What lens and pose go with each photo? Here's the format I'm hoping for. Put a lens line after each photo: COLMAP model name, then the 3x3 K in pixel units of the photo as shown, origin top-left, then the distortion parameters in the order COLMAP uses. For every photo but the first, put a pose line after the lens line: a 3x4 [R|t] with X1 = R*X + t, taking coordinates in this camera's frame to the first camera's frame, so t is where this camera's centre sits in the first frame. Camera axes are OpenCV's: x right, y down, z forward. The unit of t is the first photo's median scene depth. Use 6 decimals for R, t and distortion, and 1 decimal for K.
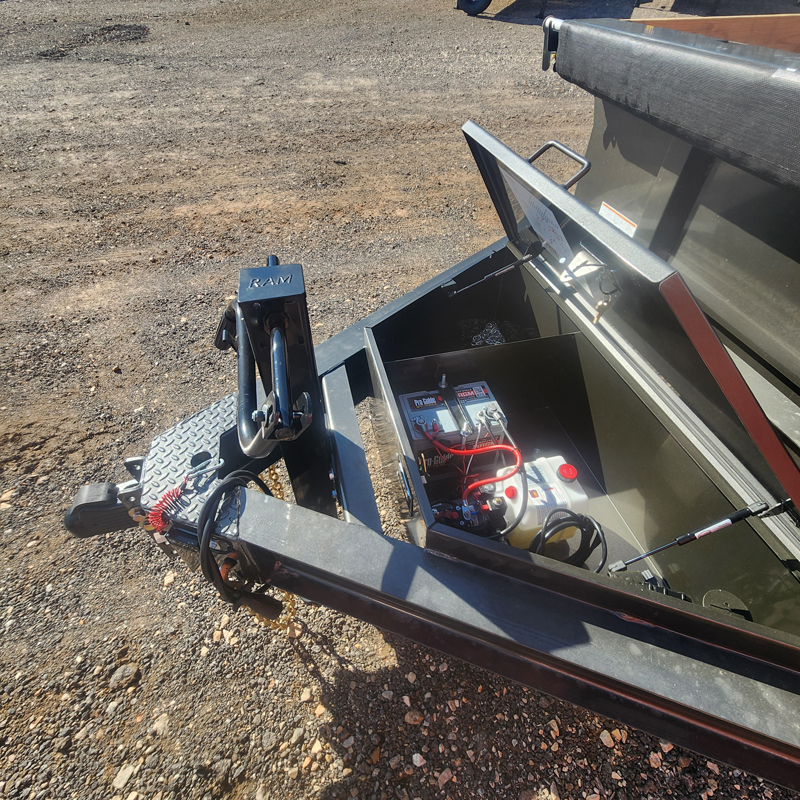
lens RADIAL K [[433.9, 0, 396.5], [0, 433.9, 395.7], [0, 0, 1]] dist [-0.006244, 0.001749]
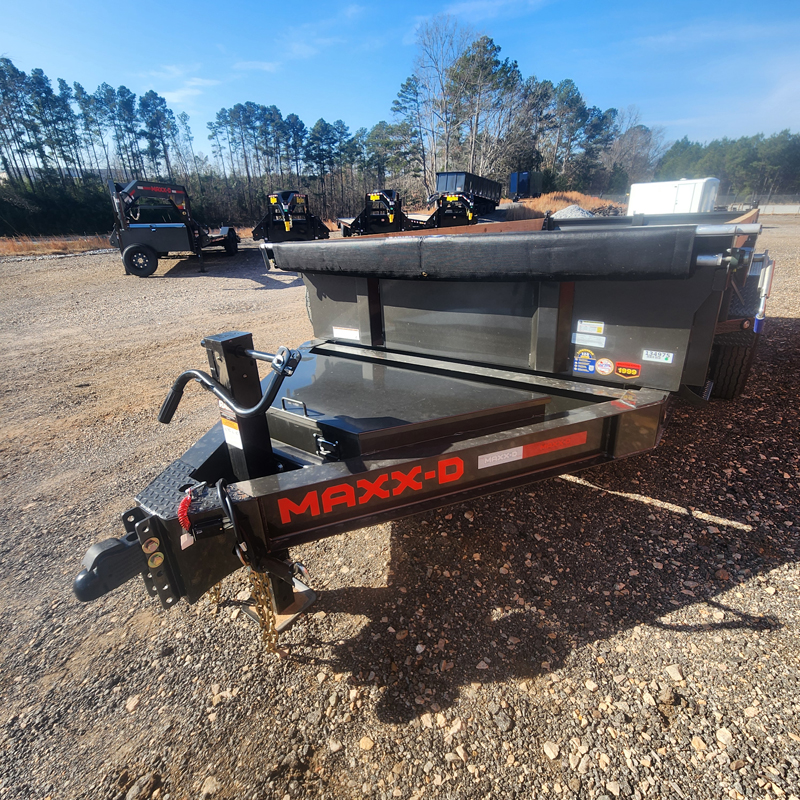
lens RADIAL K [[433.9, 0, 385.1], [0, 433.9, 398.9], [0, 0, 1]] dist [-0.006244, 0.001749]
pose [[0.785654, -0.272888, 0.555230, -0.493963], [0.482647, 0.831810, -0.274125, 0.450195], [-0.387040, 0.483347, 0.785223, -0.327812]]
